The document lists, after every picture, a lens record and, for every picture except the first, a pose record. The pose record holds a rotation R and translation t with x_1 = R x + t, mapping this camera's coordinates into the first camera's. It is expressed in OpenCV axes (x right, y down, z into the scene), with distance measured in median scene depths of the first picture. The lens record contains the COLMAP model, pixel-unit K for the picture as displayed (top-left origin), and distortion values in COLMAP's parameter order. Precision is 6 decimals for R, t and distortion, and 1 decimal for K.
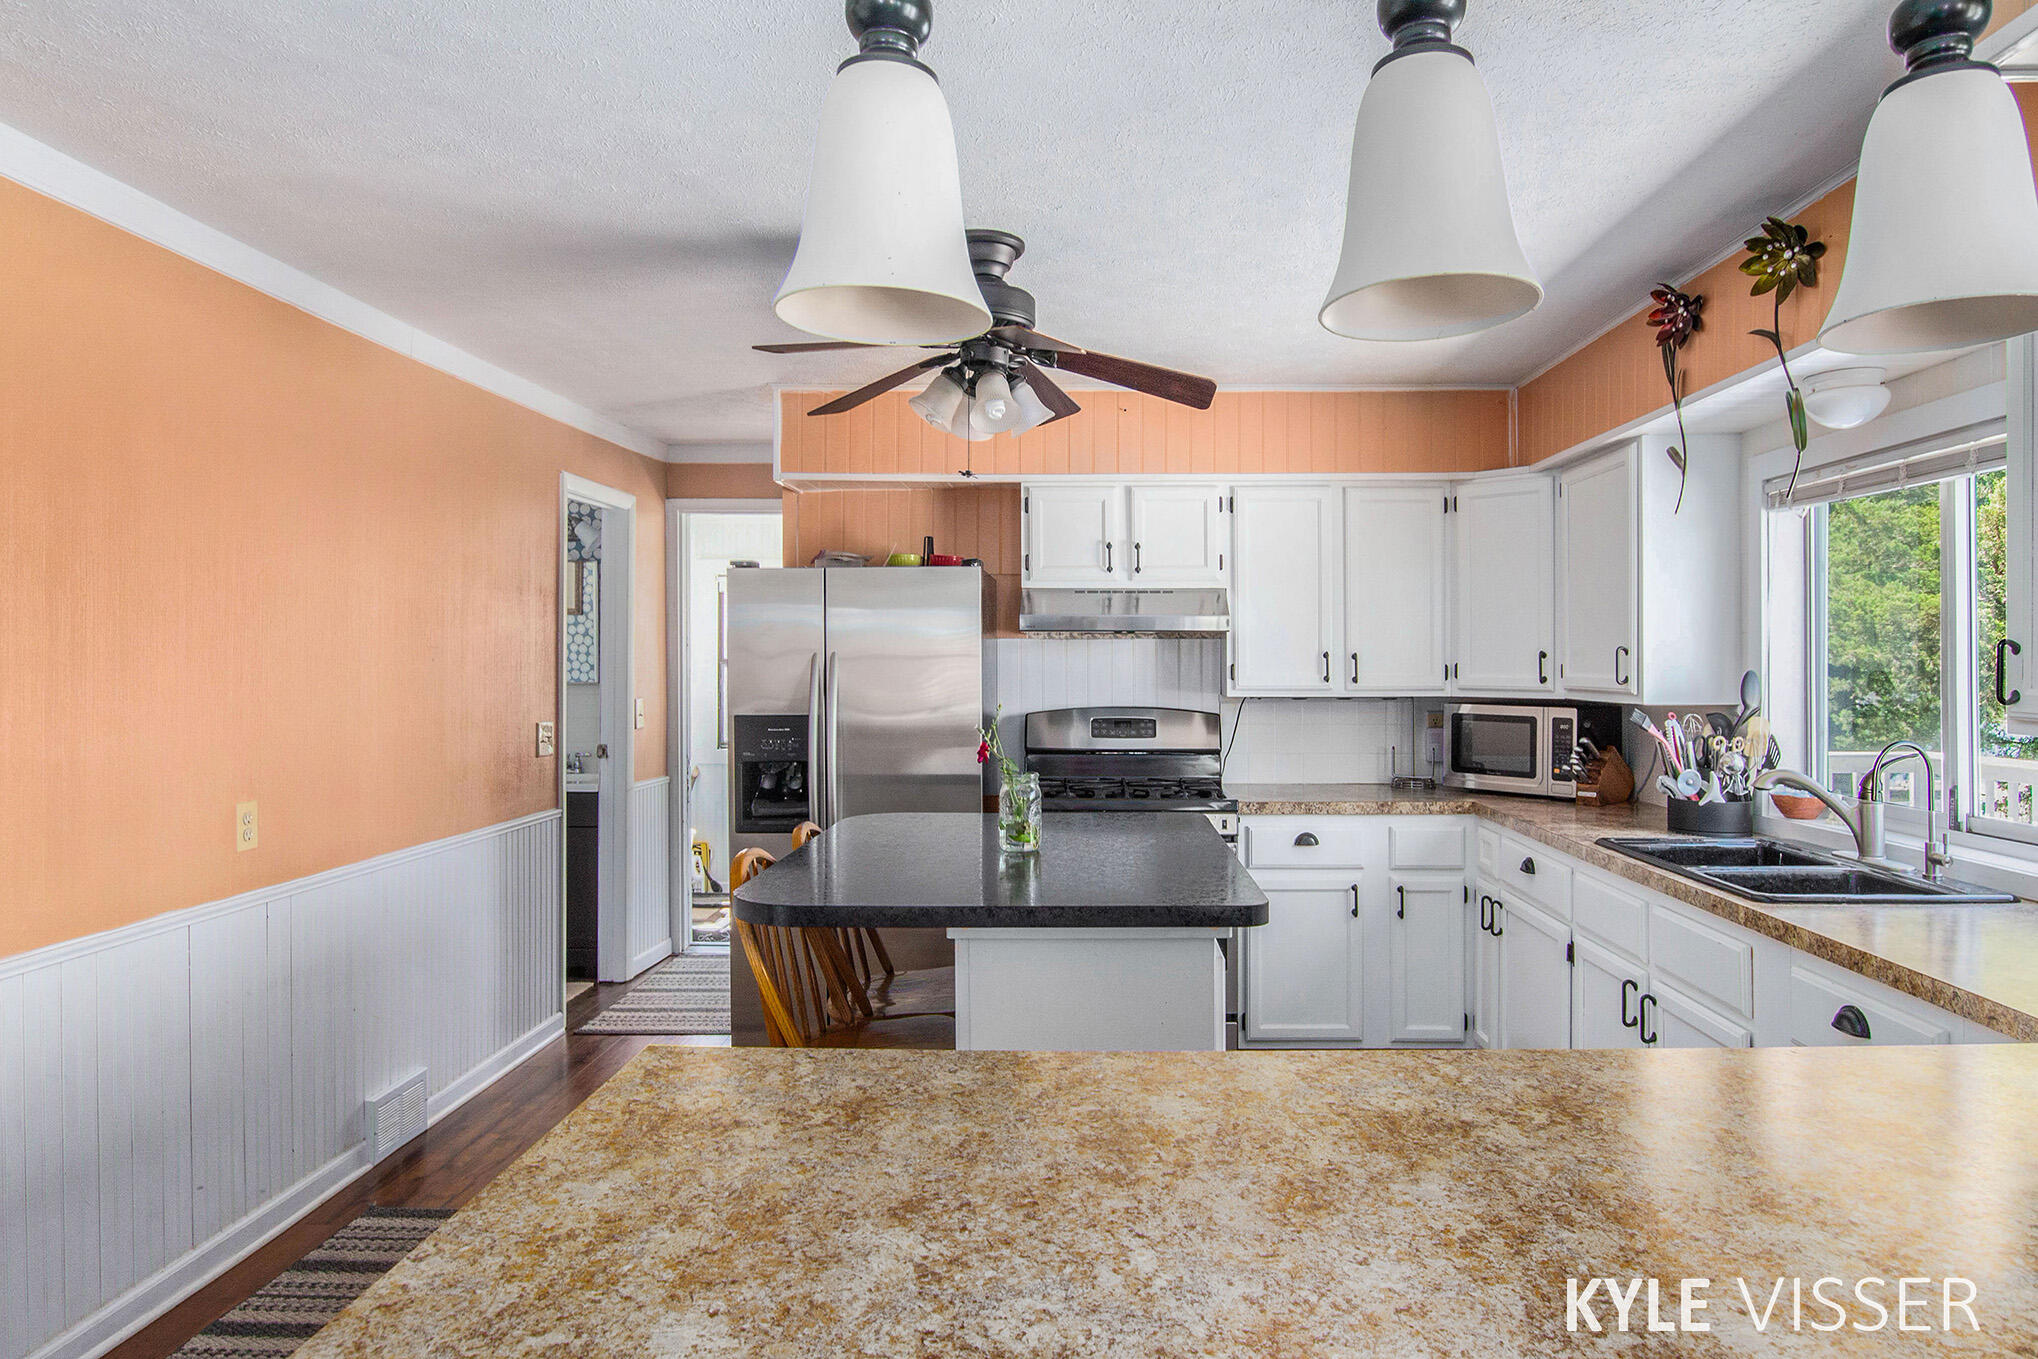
lens RADIAL K [[1403.6, 0, 1028.8], [0, 1403.6, 686.8], [0, 0, 1]] dist [-0.033192, 0.003062]
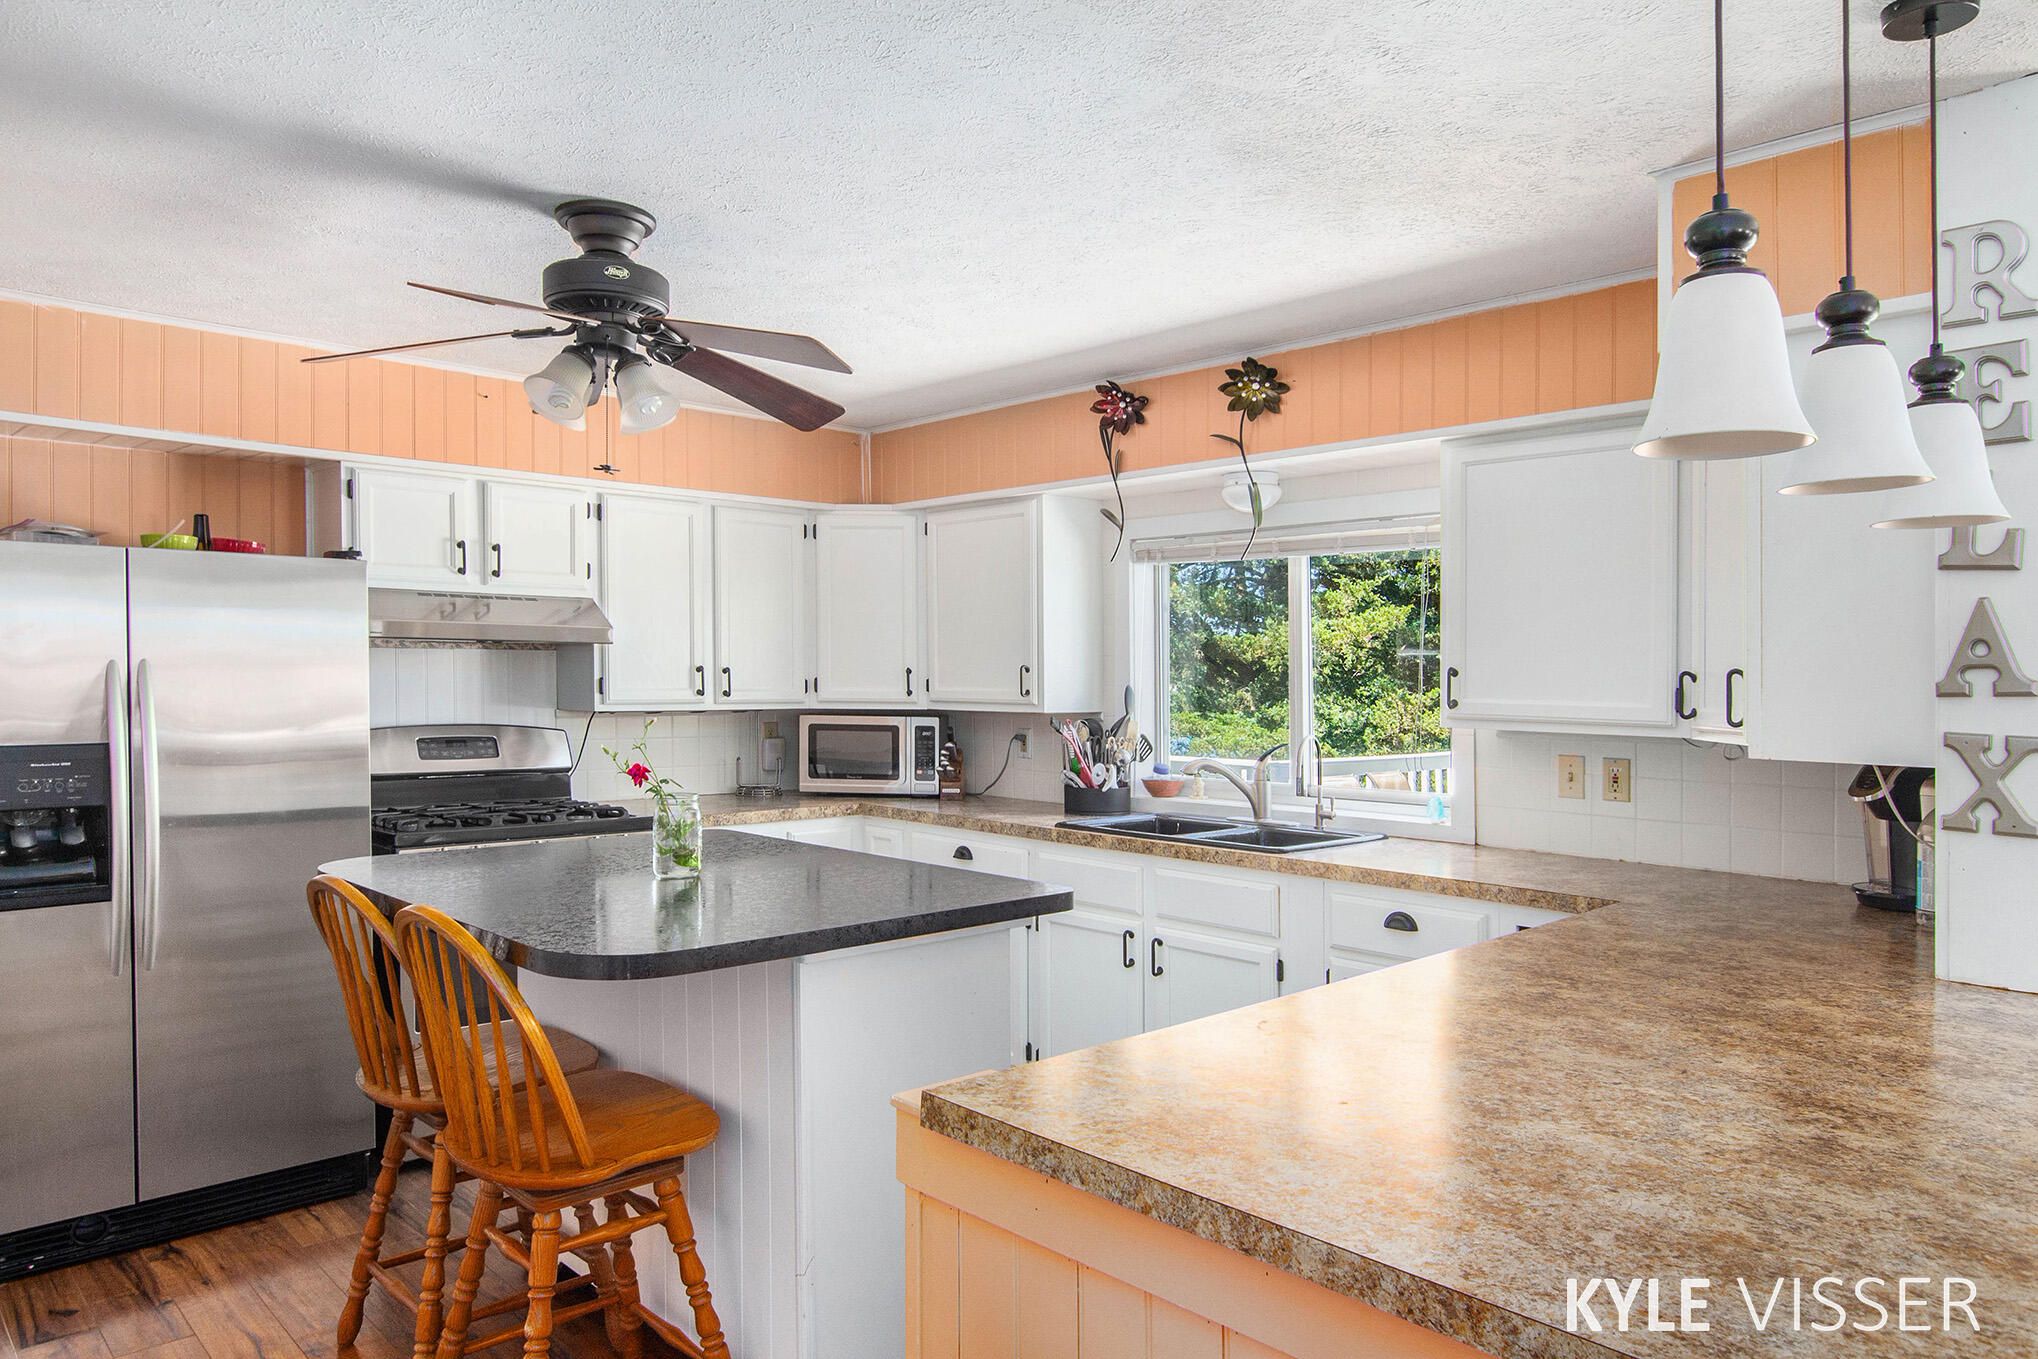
lens RADIAL K [[1431.7, 0, 1024.2], [0, 1431.7, 685.2], [0, 0, 1]] dist [-0.021261, 0.011799]
pose [[0.667460, 0.000457, 0.744646, -0.443605], [0.005663, 0.999968, -0.005690, -0.004094], [-0.744624, 0.008015, 0.667436, 0.146369]]
